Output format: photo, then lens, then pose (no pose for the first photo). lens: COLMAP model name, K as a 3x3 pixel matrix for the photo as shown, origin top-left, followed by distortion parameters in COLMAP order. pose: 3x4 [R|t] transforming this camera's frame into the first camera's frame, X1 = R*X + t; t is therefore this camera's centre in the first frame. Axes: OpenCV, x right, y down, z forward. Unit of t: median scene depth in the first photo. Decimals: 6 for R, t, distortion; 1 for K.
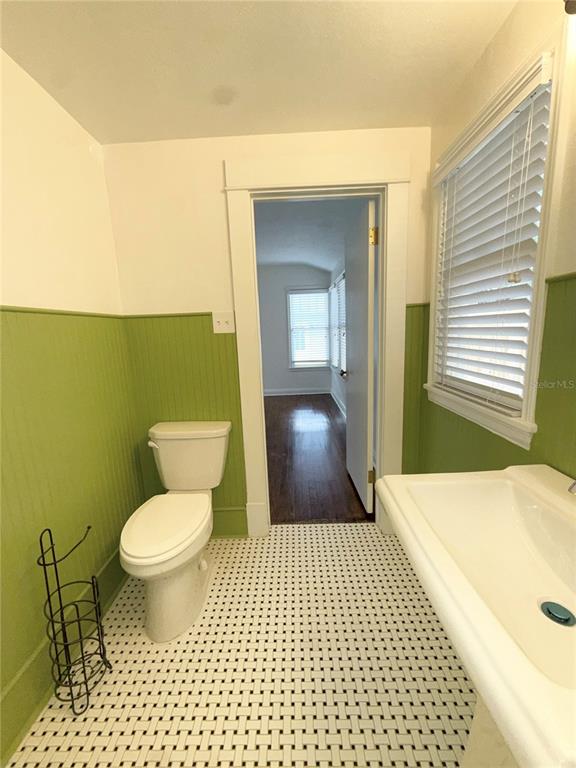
lens RADIAL K [[307.6, 0, 286.3], [0, 307.6, 383.5], [0, 0, 1]] dist [-0.002360, -0.000088]
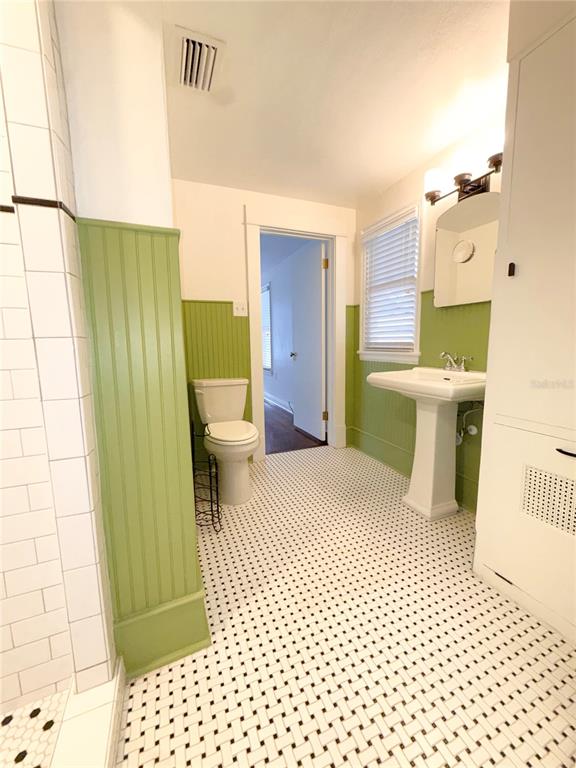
lens RADIAL K [[307.6, 0, 288.0], [0, 307.6, 384.0], [0, 0, 1]] dist [-0.002360, -0.000088]
pose [[0.917096, -0.032916, 0.397305, -0.638872], [0.051845, 0.997970, -0.036993, 0.243706], [-0.395281, 0.054524, 0.916941, -0.454429]]
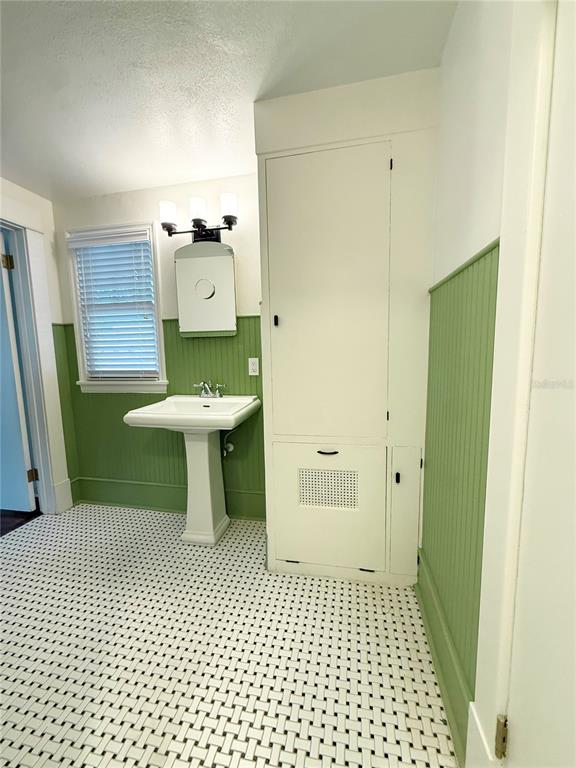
lens RADIAL K [[307.6, 0, 288.3], [0, 307.6, 382.5], [0, 0, 1]] dist [-0.002360, -0.000088]
pose [[0.178783, -0.077703, 0.980815, -0.768789], [0.181797, 0.982320, 0.044685, 0.123122], [-0.966947, 0.170320, 0.189749, -0.191034]]
